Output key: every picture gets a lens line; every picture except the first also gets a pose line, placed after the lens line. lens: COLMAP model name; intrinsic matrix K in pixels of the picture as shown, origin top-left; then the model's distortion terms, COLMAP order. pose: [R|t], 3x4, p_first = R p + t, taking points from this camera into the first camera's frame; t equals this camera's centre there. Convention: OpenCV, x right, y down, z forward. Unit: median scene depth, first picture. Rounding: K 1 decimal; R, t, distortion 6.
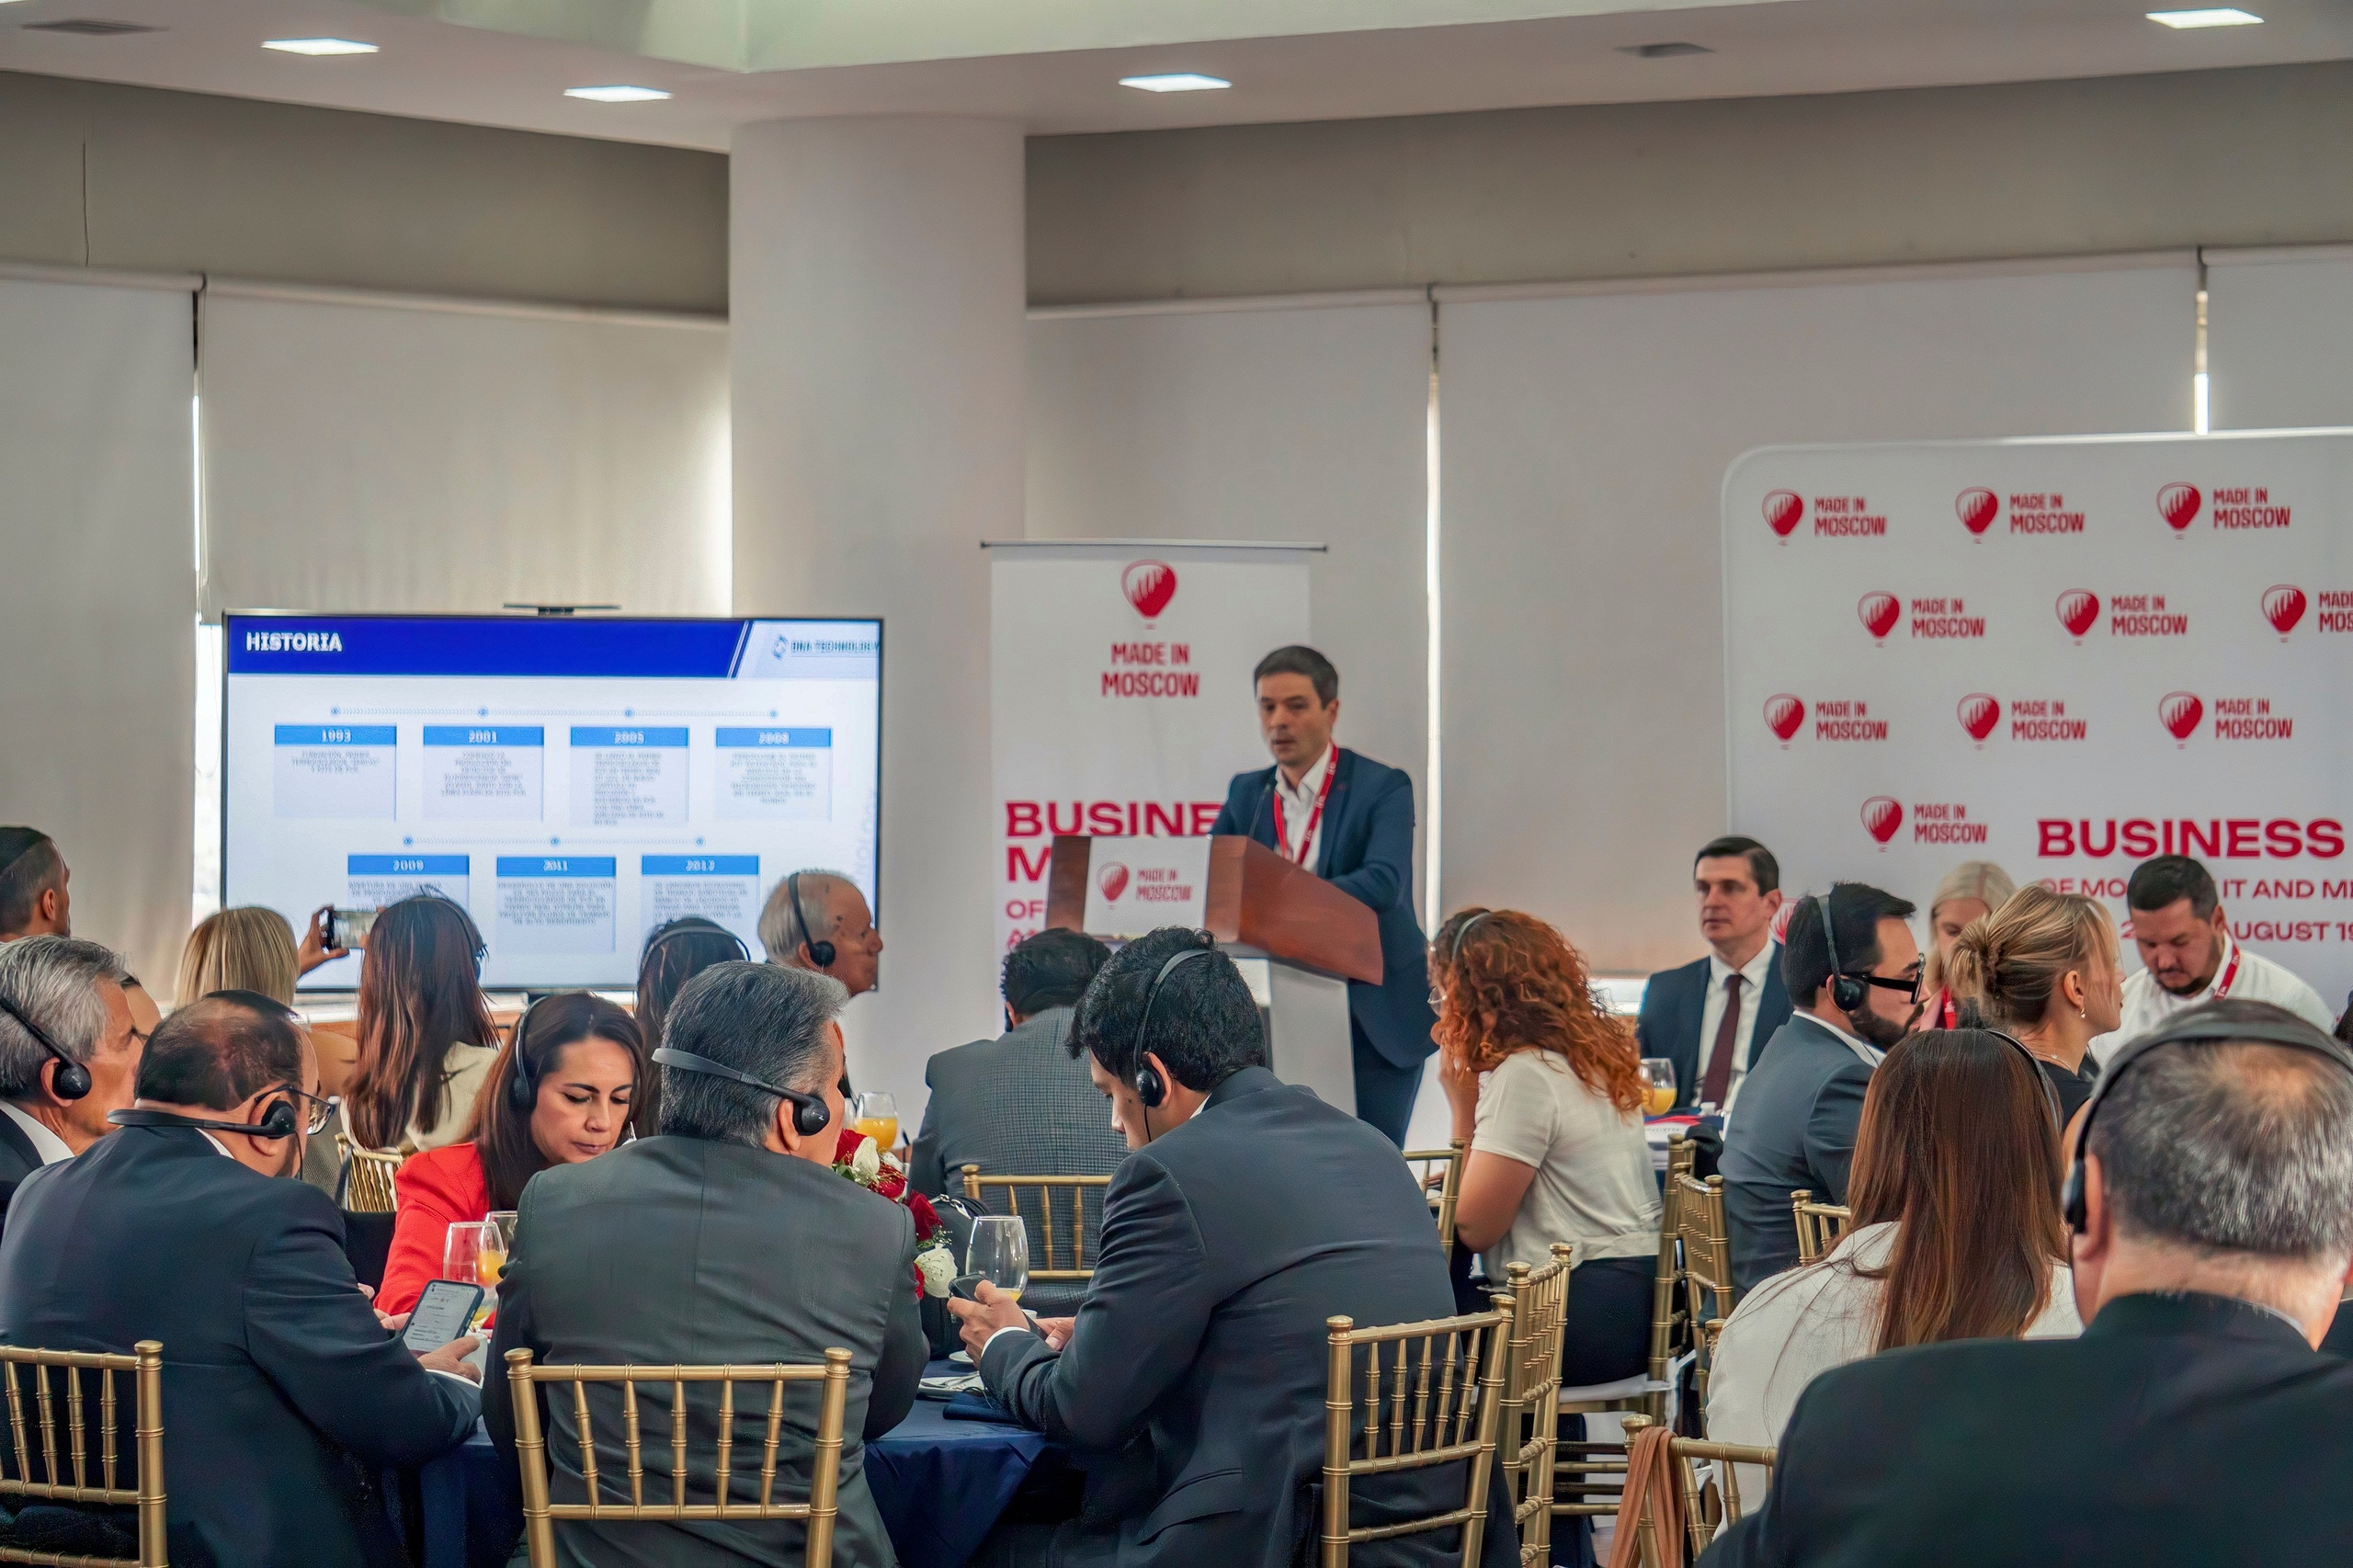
lens RADIAL K [[6459.3, 0, 1176.2], [0, 6459.3, 784.1], [0, 0, 1]] dist [0.242525, 0.000000]
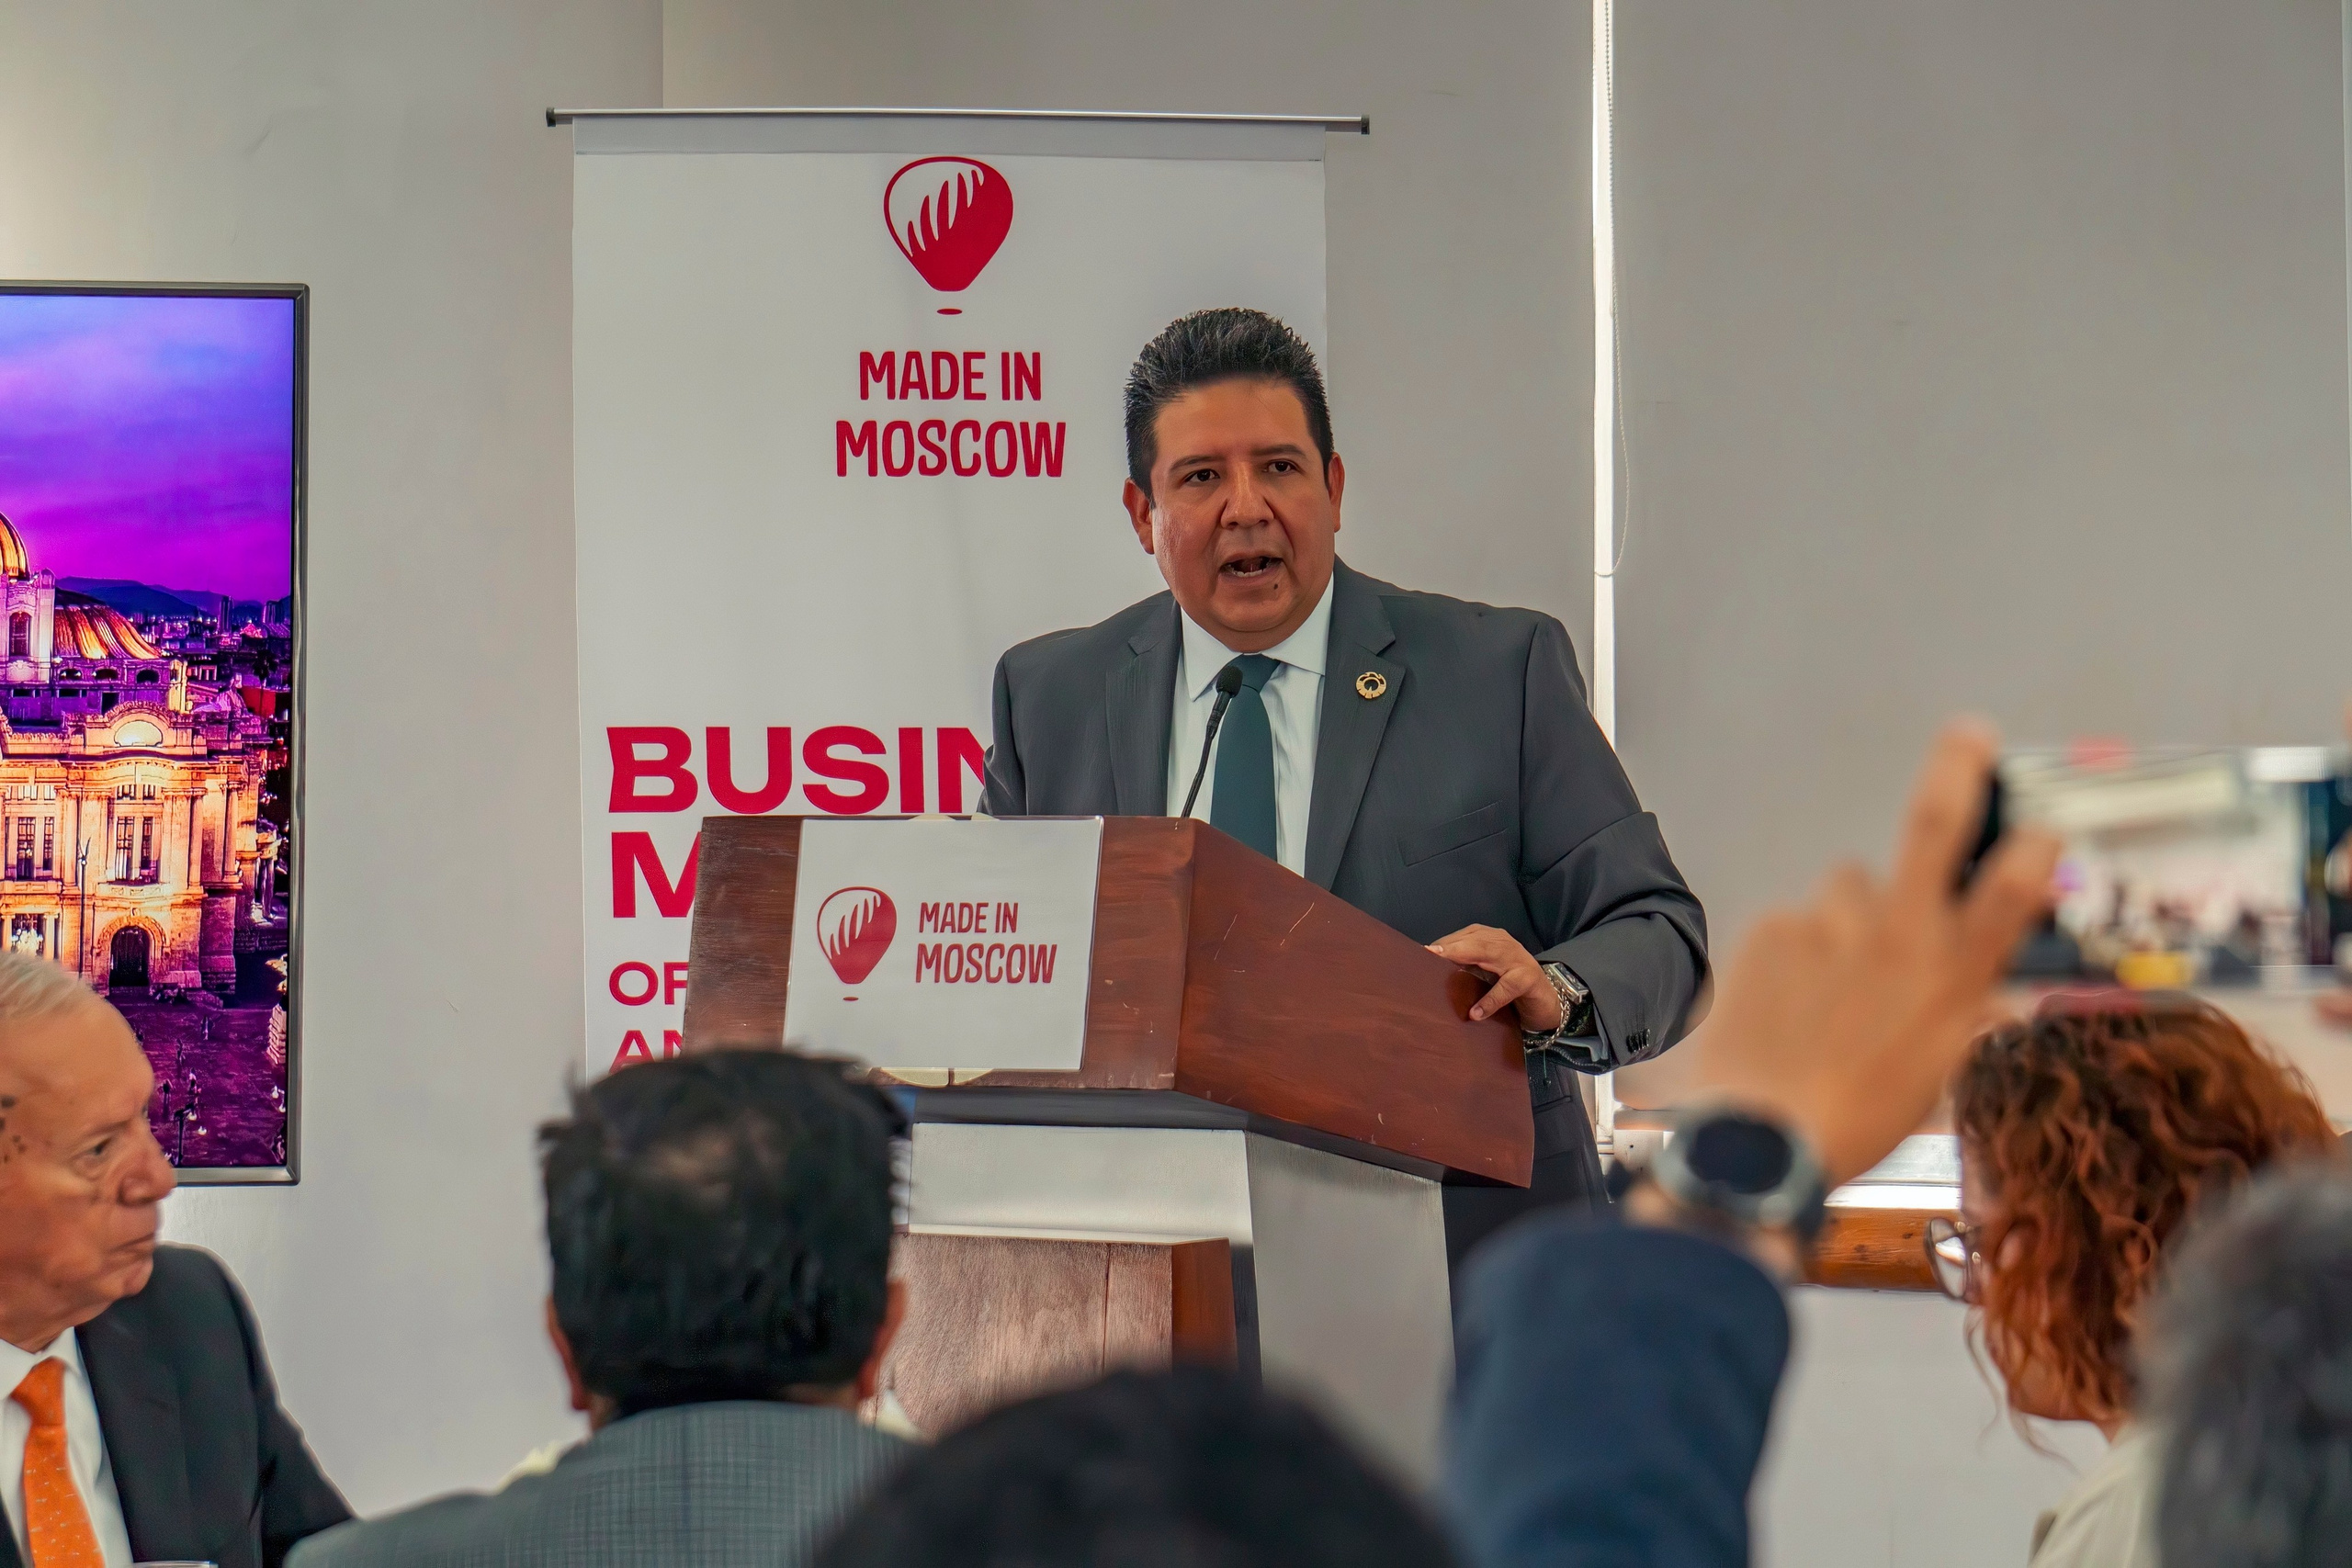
lens RADIAL K [[6943.6, 0, 1175.3], [0, 6943.6, 783.4], [0, 0, 1]] dist [-0.058460, 0.000000]
pose [[0.999668, -0.003294, 0.025562, -0.000986], [0.002815, 0.999820, 0.018738, -0.001996], [-0.025619, -0.018659, 0.999498, 0.547233]]
